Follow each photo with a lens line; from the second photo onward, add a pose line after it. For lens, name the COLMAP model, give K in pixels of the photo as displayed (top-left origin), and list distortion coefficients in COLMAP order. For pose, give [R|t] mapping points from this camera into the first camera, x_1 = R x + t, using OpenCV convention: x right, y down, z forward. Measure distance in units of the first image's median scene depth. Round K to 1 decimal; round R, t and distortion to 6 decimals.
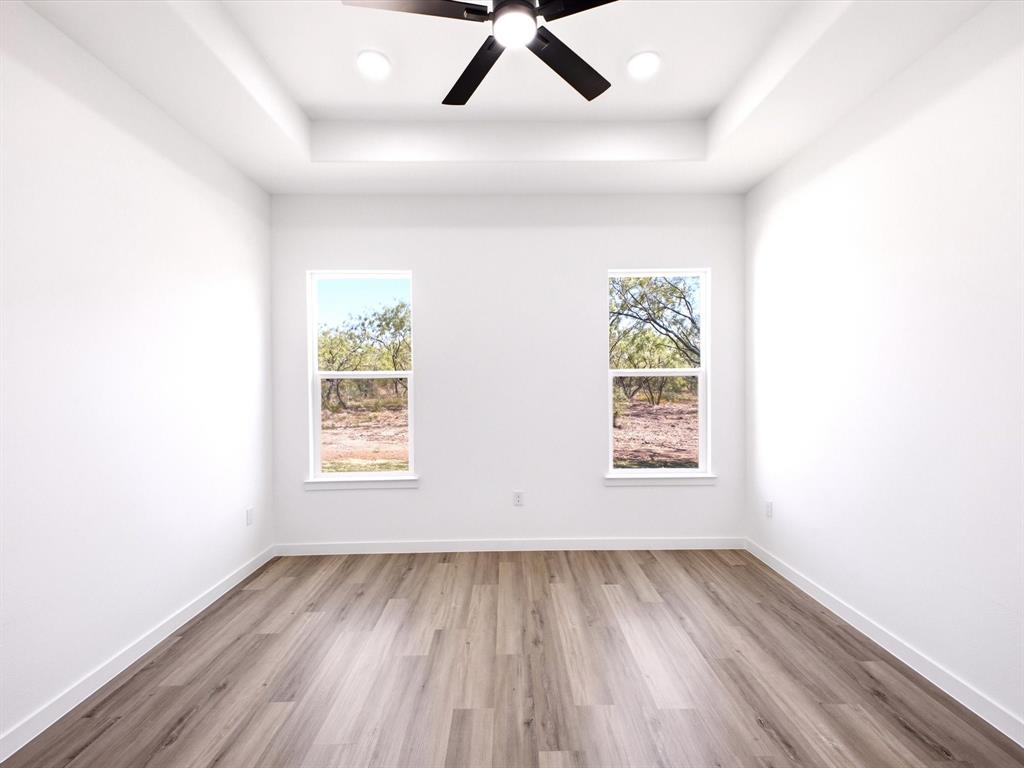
lens RADIAL K [[461.3, 0, 514.3], [0, 461.3, 380.6], [0, 0, 1]] dist [0.001097, -0.000014]
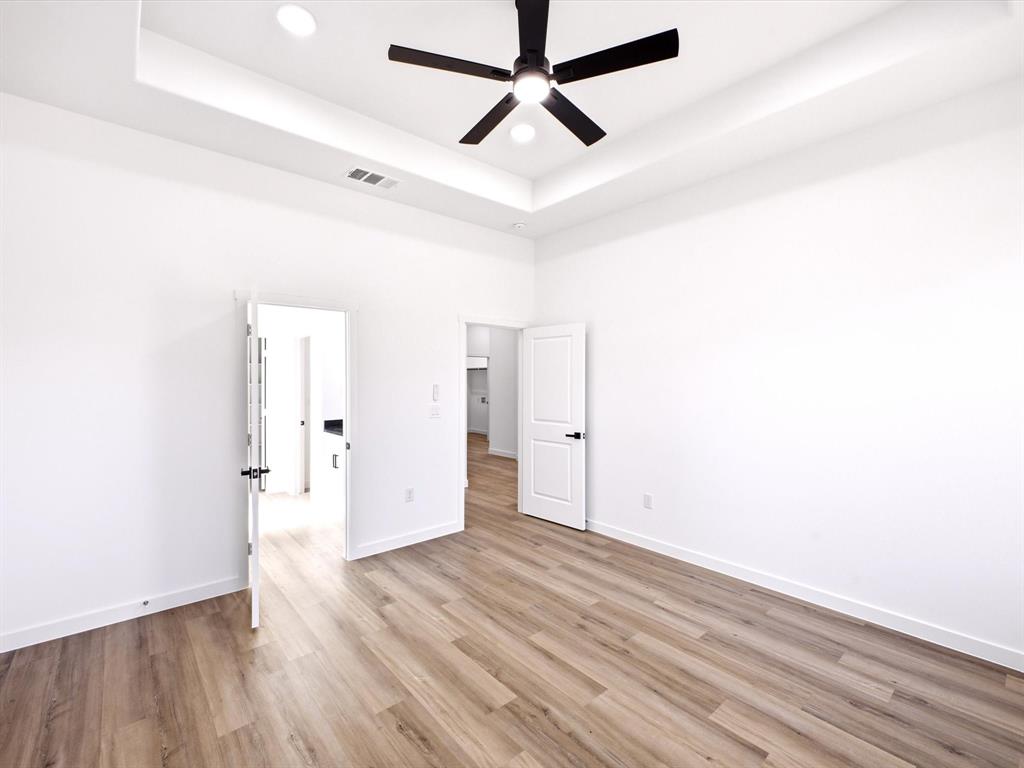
lens RADIAL K [[461.3, 0, 514.3], [0, 461.3, 380.6], [0, 0, 1]] dist [0.001097, -0.000014]
pose [[-0.771199, 0.012106, -0.636479, 0.707734], [0.003619, 0.999886, 0.014633, -0.023231], [0.636583, 0.008982, -0.771155, 1.673443]]
